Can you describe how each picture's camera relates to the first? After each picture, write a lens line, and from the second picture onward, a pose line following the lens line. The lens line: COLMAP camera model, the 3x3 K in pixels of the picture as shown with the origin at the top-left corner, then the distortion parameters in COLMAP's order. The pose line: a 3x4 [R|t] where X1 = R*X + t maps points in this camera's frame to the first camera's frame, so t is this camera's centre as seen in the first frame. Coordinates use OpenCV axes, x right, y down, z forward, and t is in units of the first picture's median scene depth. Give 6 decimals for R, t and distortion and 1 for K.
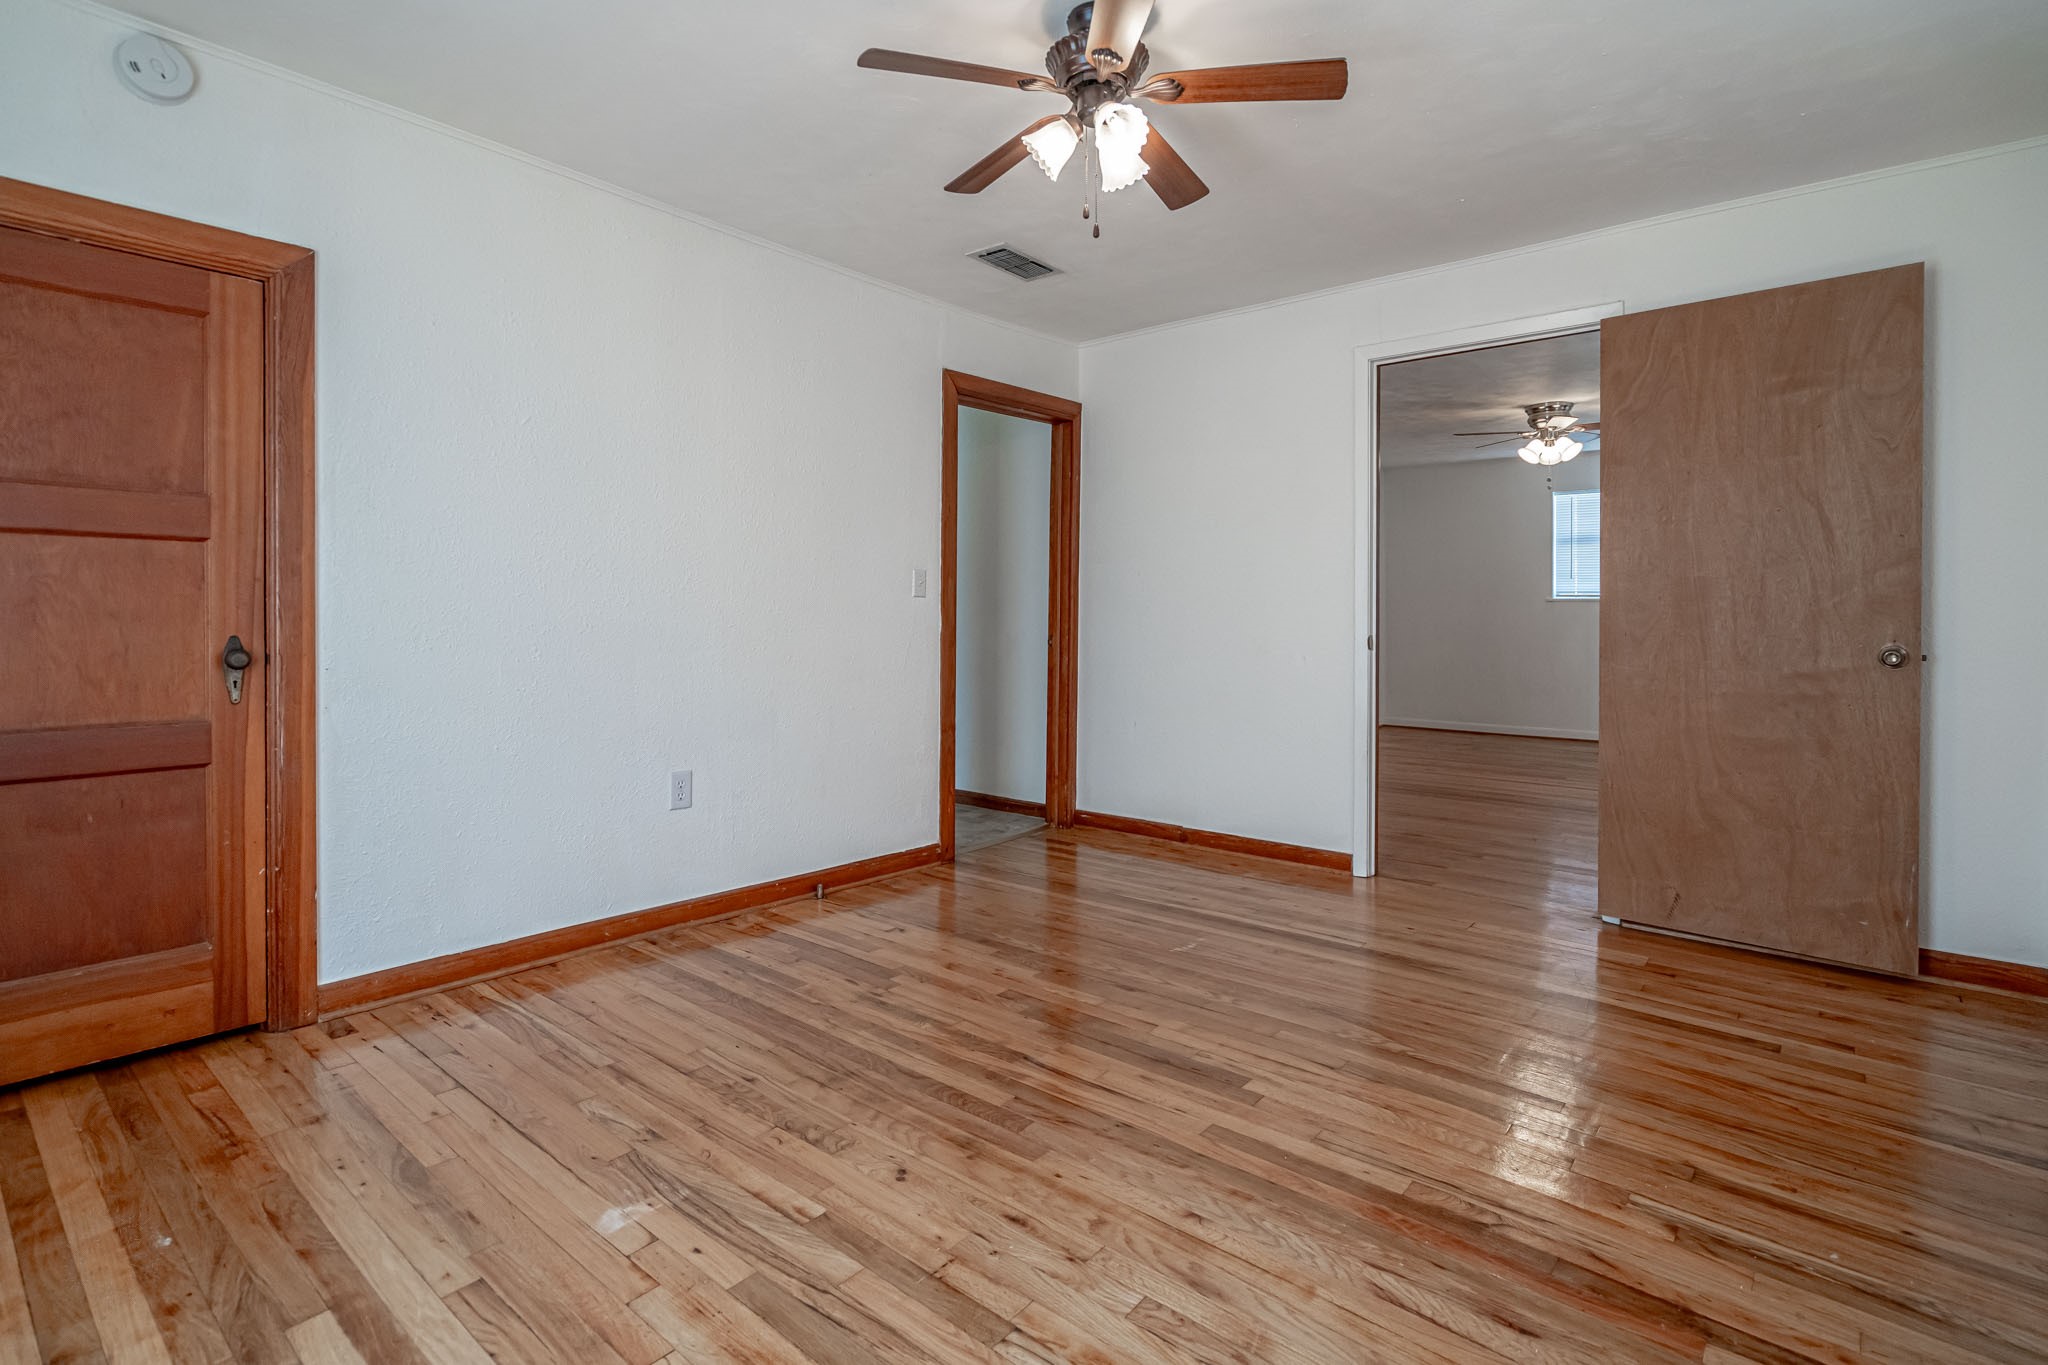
lens RADIAL K [[984.7, 0, 1029.2], [0, 984.7, 631.8], [0, 0, 1]] dist [-0.003205, 0.001193]
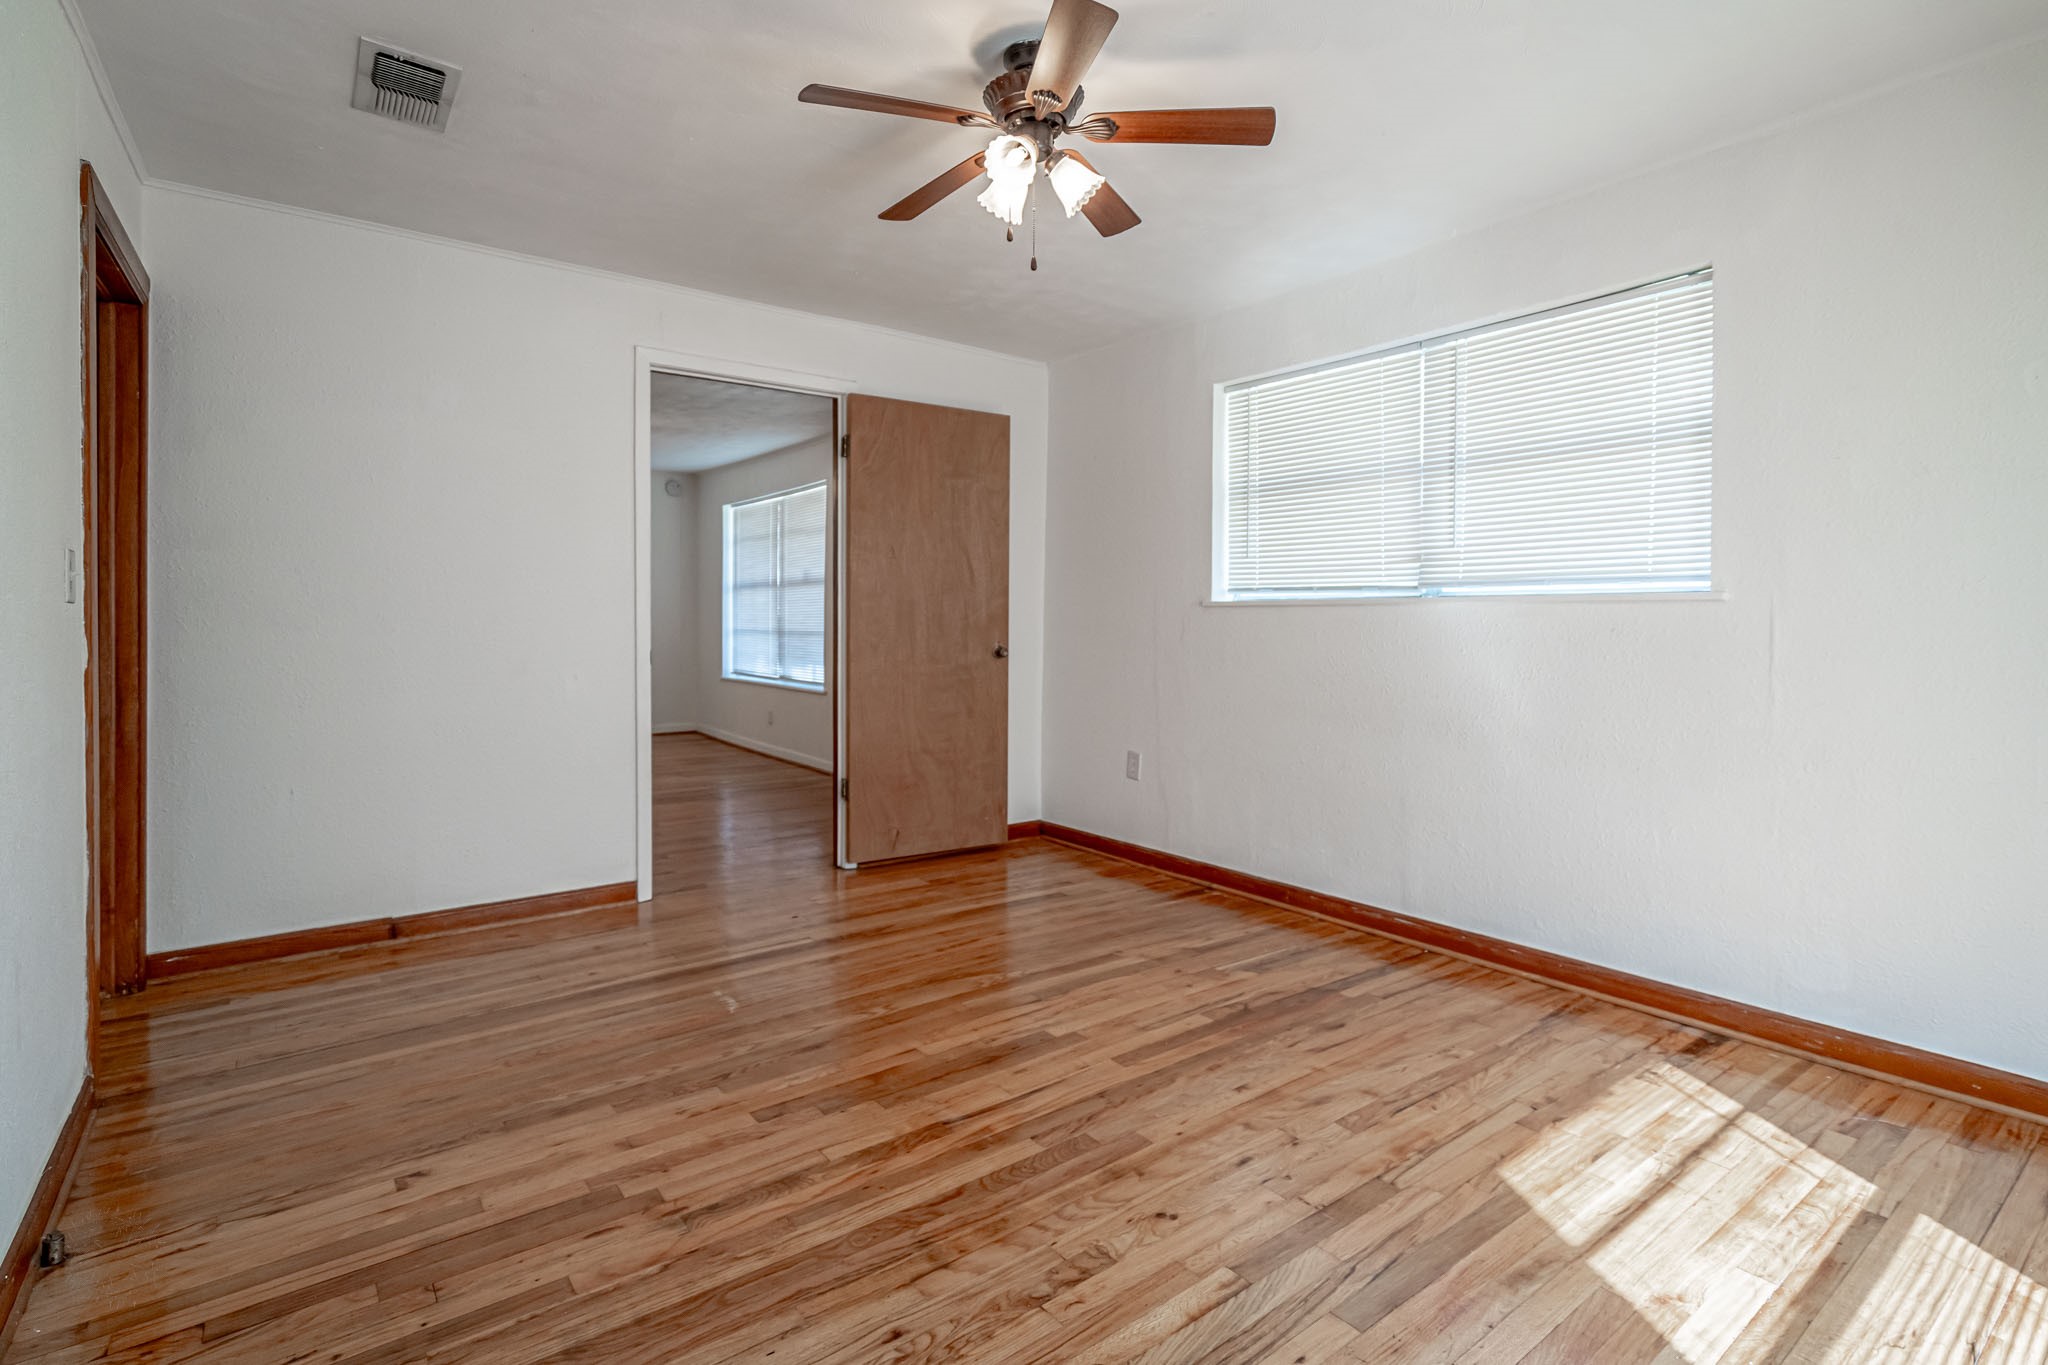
lens RADIAL K [[984.7, 0, 1029.2], [0, 984.7, 631.8], [0, 0, 1]] dist [-0.003205, 0.001193]
pose [[0.217987, -0.014080, 0.975850, -0.854686], [0.014641, 0.999831, 0.011156, -0.030398], [-0.975842, 0.011855, 0.218156, 0.708319]]
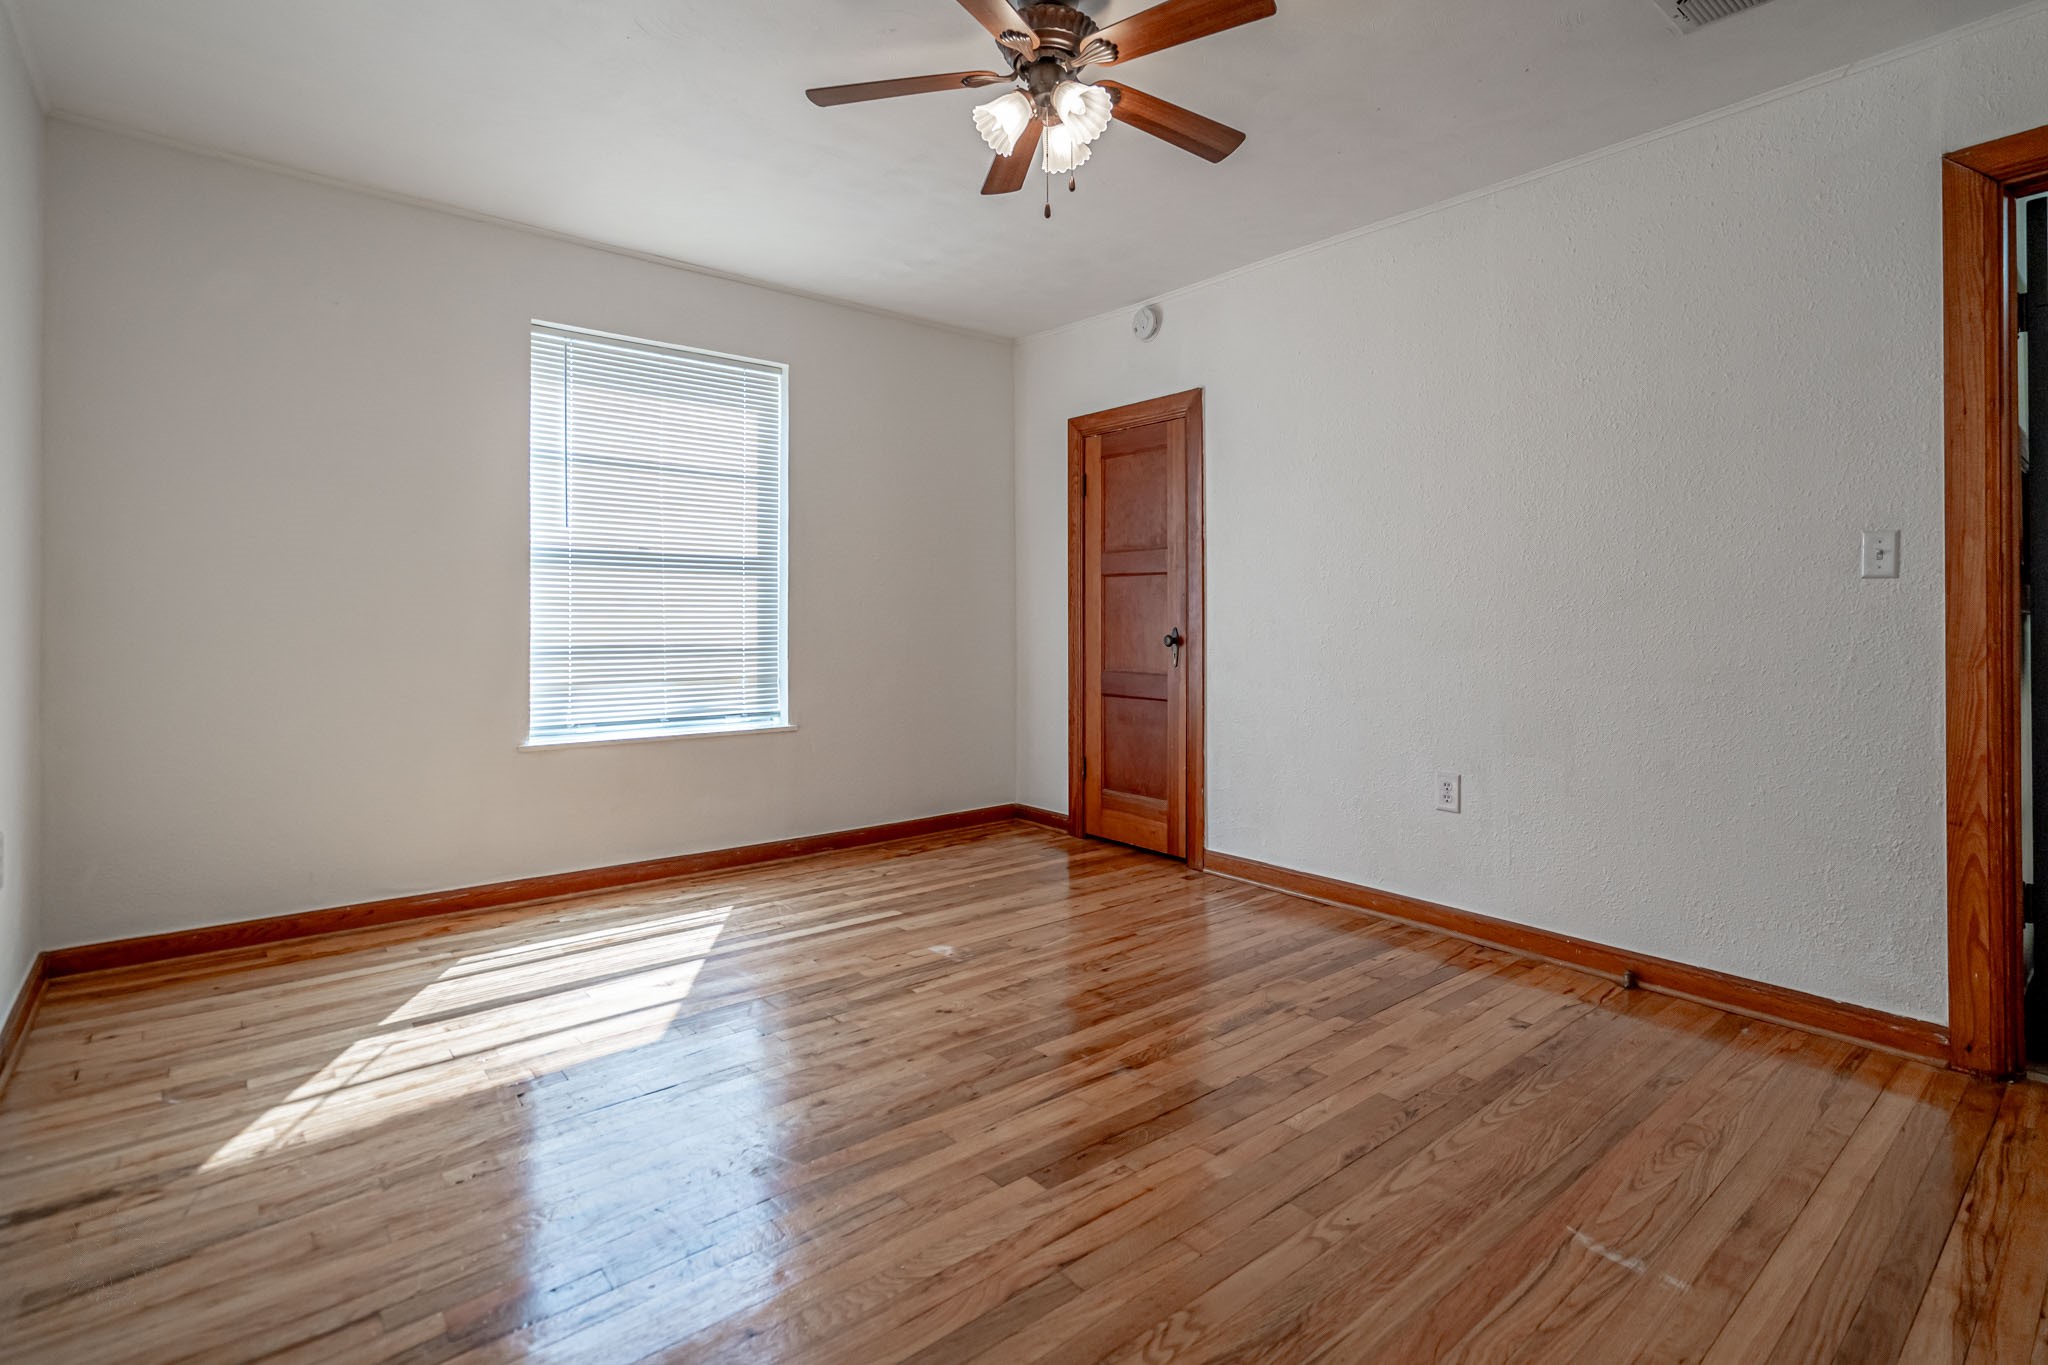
lens RADIAL K [[984.7, 0, 1029.2], [0, 984.7, 631.8], [0, 0, 1]] dist [-0.003205, 0.001193]
pose [[-0.172809, 0.001162, -0.984955, 0.934163], [-0.022835, 0.999726, 0.005186, 0.008791], [0.984691, 0.023388, -0.172735, 1.041066]]
